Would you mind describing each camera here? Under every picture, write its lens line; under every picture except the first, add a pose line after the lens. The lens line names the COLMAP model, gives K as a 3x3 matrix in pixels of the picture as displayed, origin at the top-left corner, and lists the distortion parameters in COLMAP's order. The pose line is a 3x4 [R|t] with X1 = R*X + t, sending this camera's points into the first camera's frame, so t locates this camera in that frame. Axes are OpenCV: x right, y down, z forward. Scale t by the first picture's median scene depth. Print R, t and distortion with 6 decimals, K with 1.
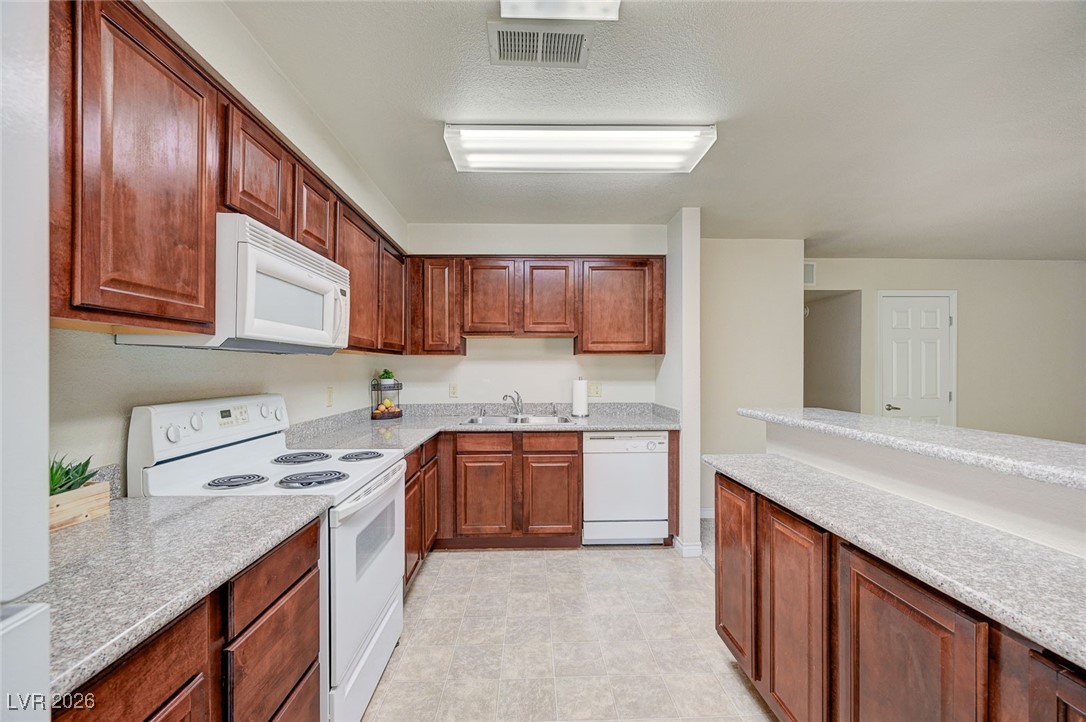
lens RADIAL K [[430.0, 0, 546.0], [0, 430.0, 369.5], [0, 0, 1]] dist [0.000853, 0.000048]
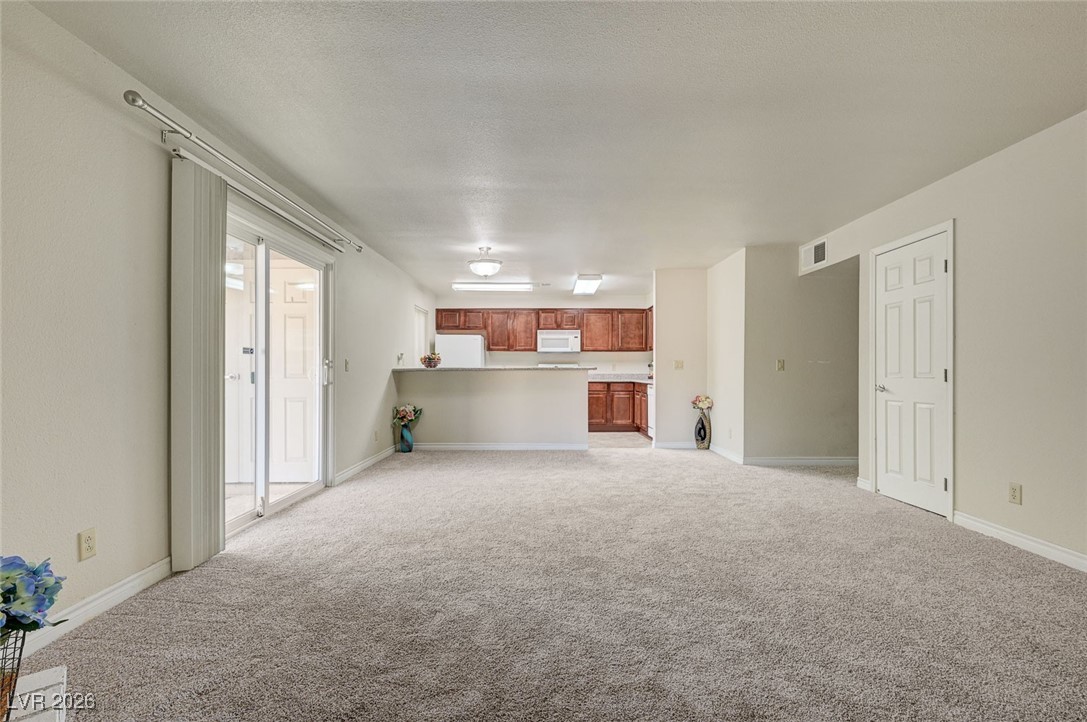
lens RADIAL K [[472.8, 0, 545.8], [0, 472.8, 370.2], [0, 0, 1]] dist [0.003311, 0.000450]
pose [[-0.022520, -0.000716, -0.999746, 2.454689], [-0.000576, 1.000000, -0.000703, 0.077119], [0.999746, 0.000560, -0.022521, 0.547703]]
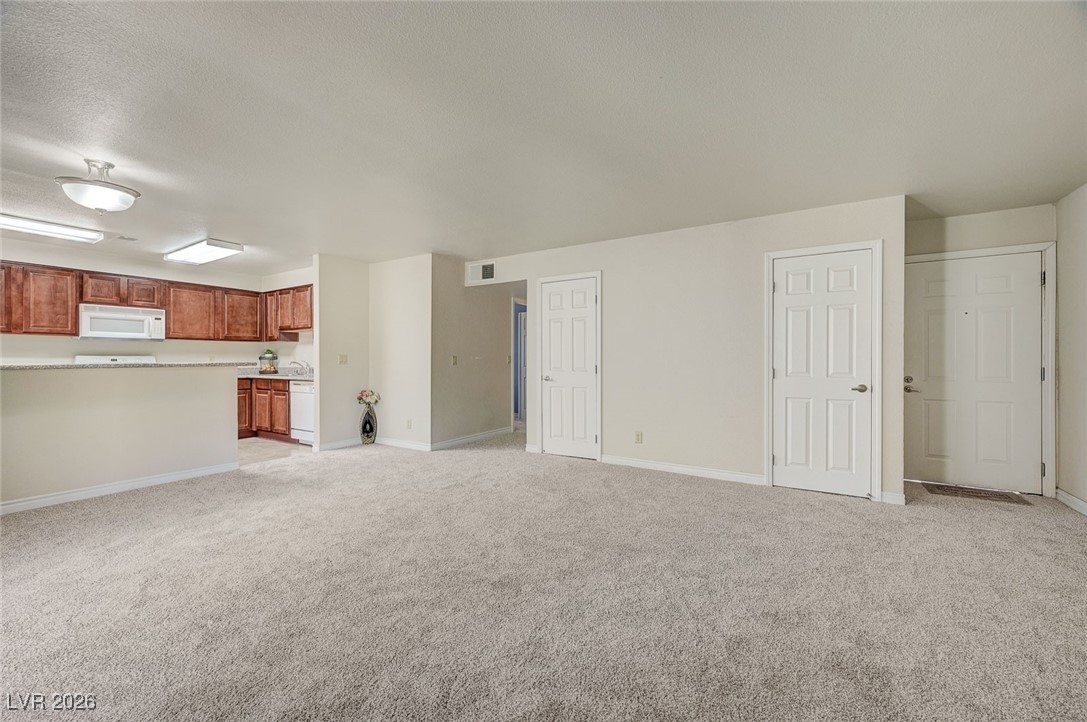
lens RADIAL K [[430.4, 0, 540.1], [0, 430.4, 362.2], [0, 0, 1]] dist [0.000853, 0.000048]
pose [[0.831360, 0.003949, -0.555720, 2.041042], [-0.000428, 0.999979, 0.006466, 0.052275], [0.555734, -0.005138, 0.831344, 0.045773]]
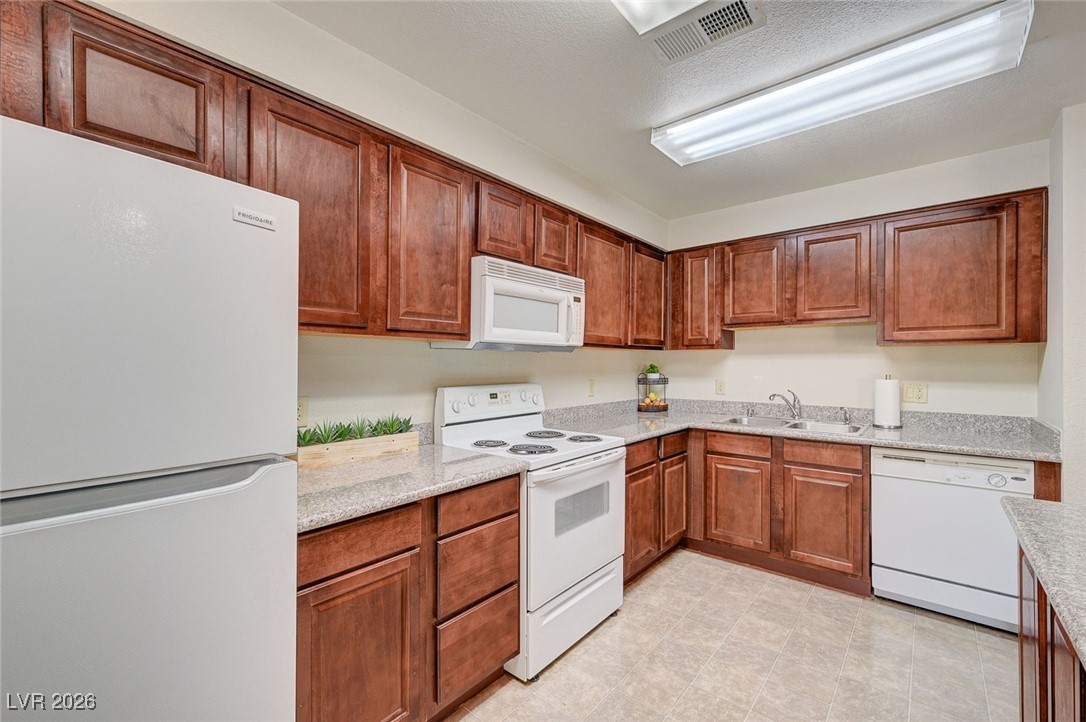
lens RADIAL K [[472.4, 0, 554.4], [0, 472.4, 357.9], [0, 0, 1]] dist [0.003311, 0.000450]
pose [[0.754168, -0.004397, -0.656667, 0.218950], [-0.003442, 0.999937, -0.010648, -0.002671], [0.656673, 0.010290, 0.754105, -0.010479]]
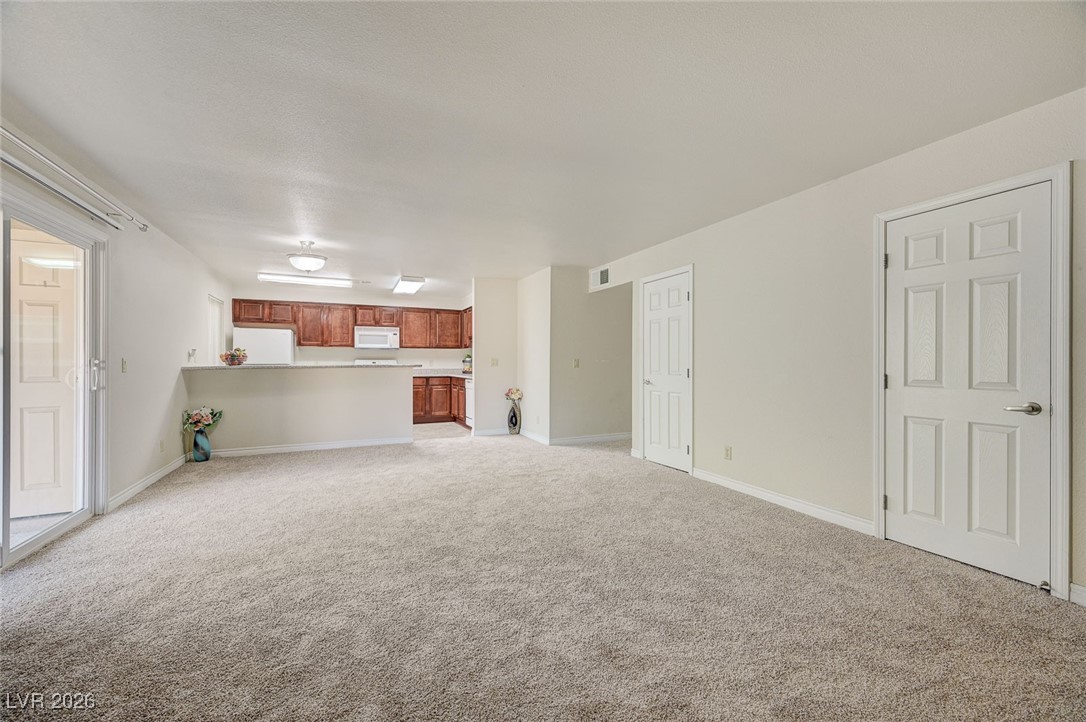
lens RADIAL K [[430.0, 0, 541.2], [0, 430.0, 361.9], [0, 0, 1]] dist [0.000853, 0.000048]
pose [[0.394214, -0.000469, -0.919018, 2.447132], [0.000210, 1.000000, -0.000420, 0.051875], [0.919018, -0.000027, 0.394214, 0.447011]]
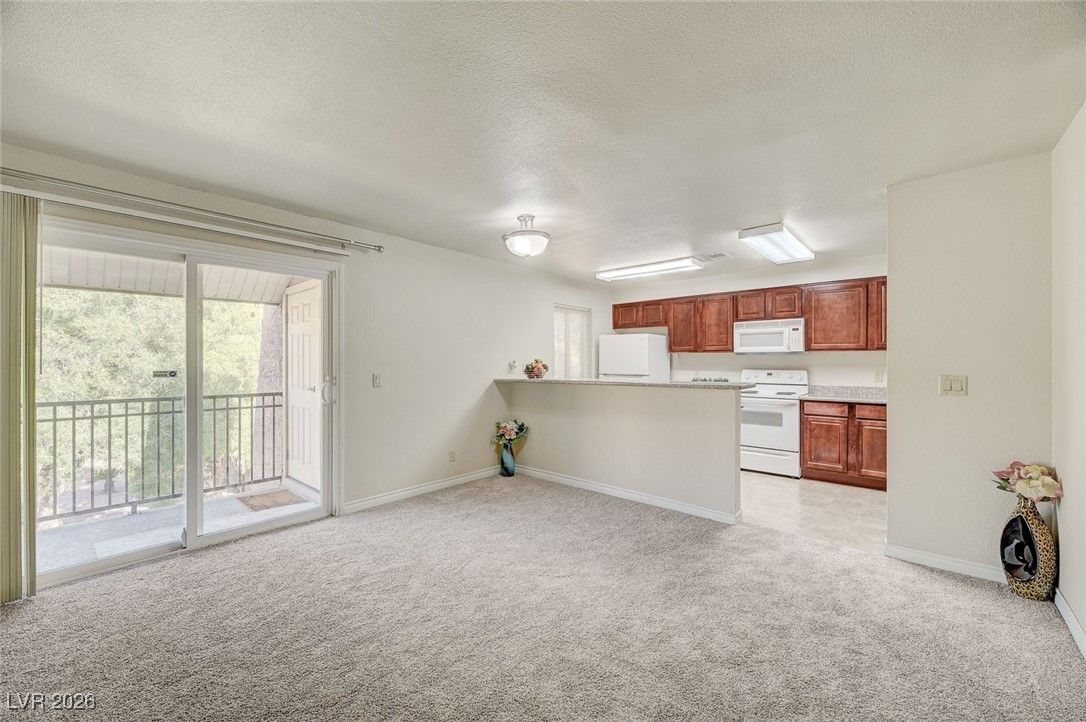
lens RADIAL K [[430.0, 0, 543.6], [0, 430.0, 360.5], [0, 0, 1]] dist [0.000853, 0.000048]
pose [[-0.682929, -0.003852, -0.730475, 1.528862], [-0.001813, 0.999992, -0.003579, 0.007286], [0.730483, -0.001120, -0.682930, 1.076974]]
